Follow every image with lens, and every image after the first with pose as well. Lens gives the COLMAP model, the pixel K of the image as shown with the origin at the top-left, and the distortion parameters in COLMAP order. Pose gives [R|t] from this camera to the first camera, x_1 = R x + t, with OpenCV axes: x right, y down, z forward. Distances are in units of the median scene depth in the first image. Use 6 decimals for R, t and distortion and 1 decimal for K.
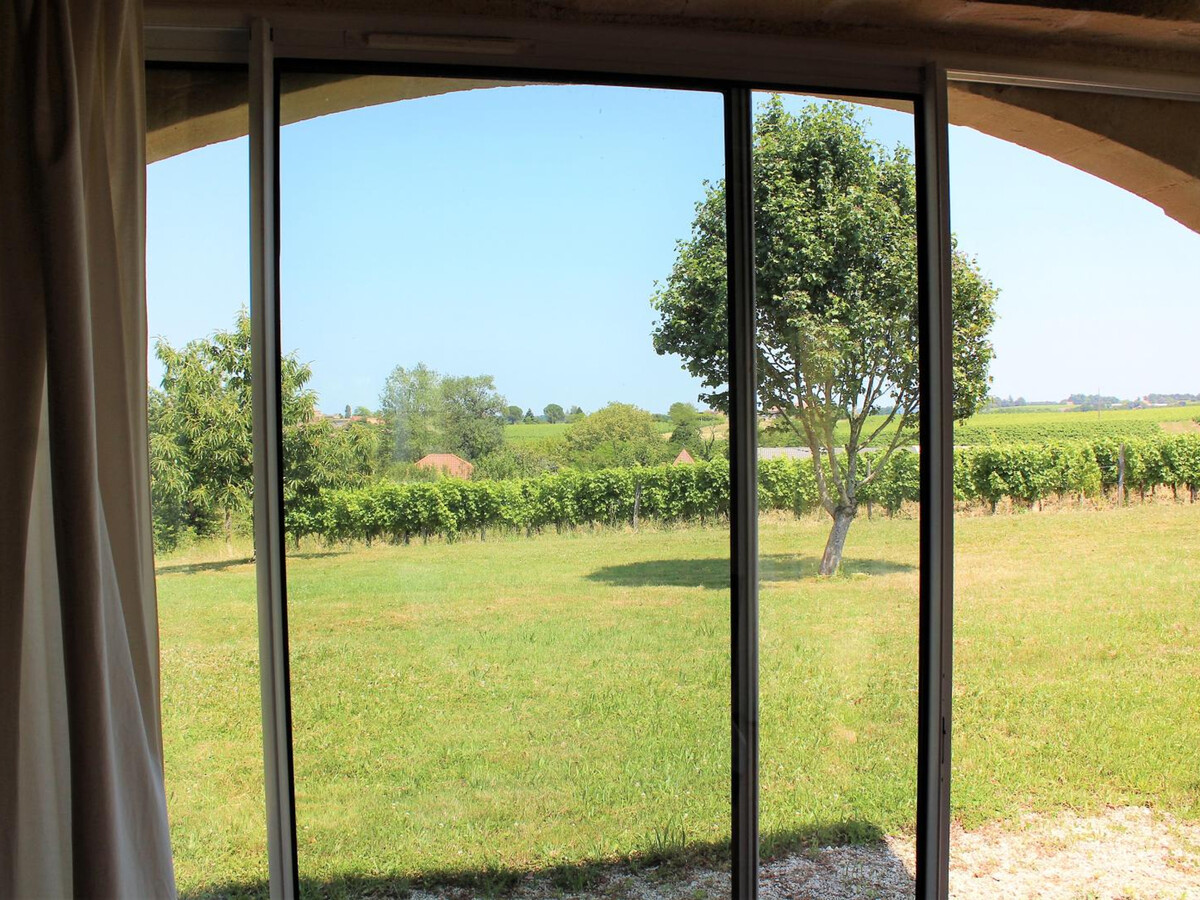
lens RADIAL K [[1136.4, 0, 595.9], [0, 1136.4, 454.4], [0, 0, 1]] dist [0.015805, 0.000000]
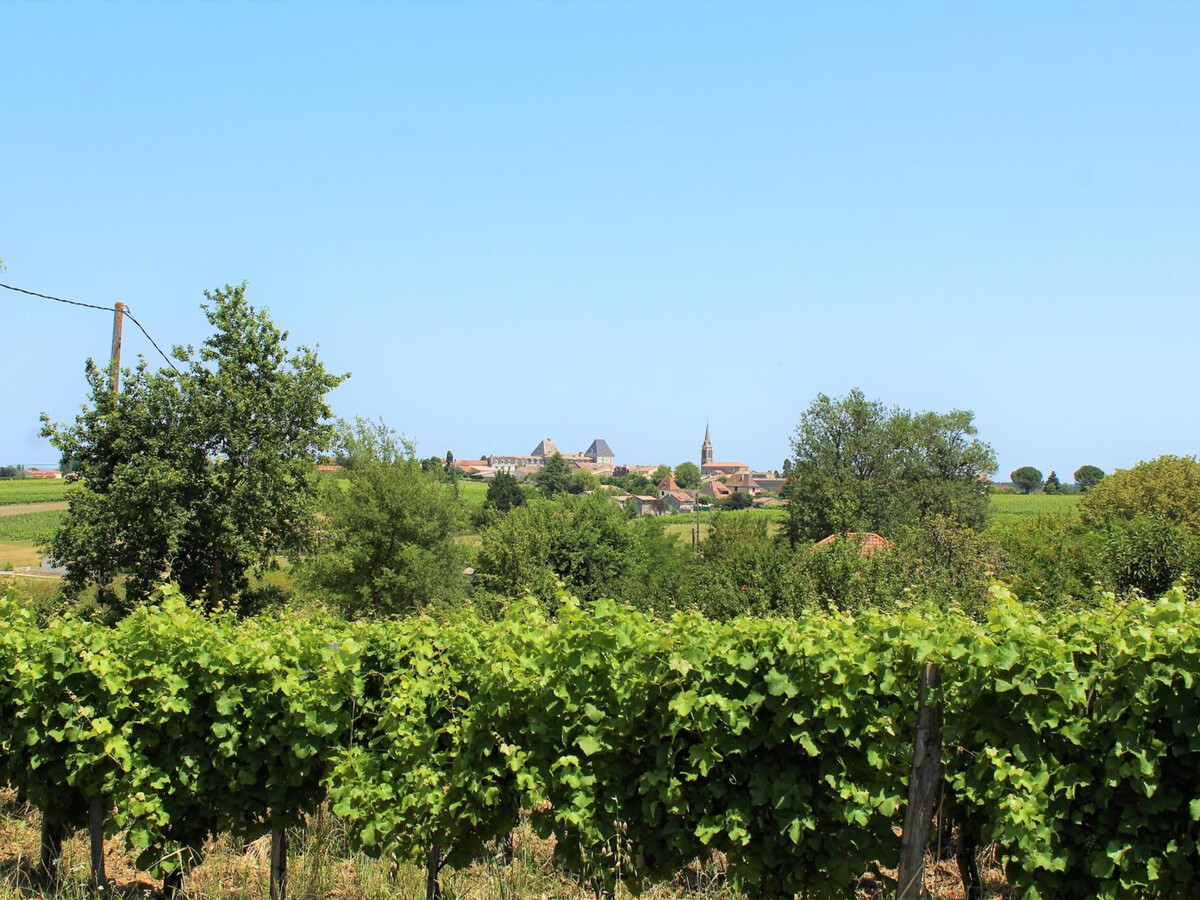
lens RADIAL K [[1619.4, 0, 605.3], [0, 1619.4, 449.8], [0, 0, 1]] dist [-0.039448, 0.000000]
pose [[0.945239, 0.023223, -0.325552, 0.016423], [-0.039885, 0.998208, -0.044599, -0.000697], [0.323933, 0.055141, 0.944472, 0.165946]]
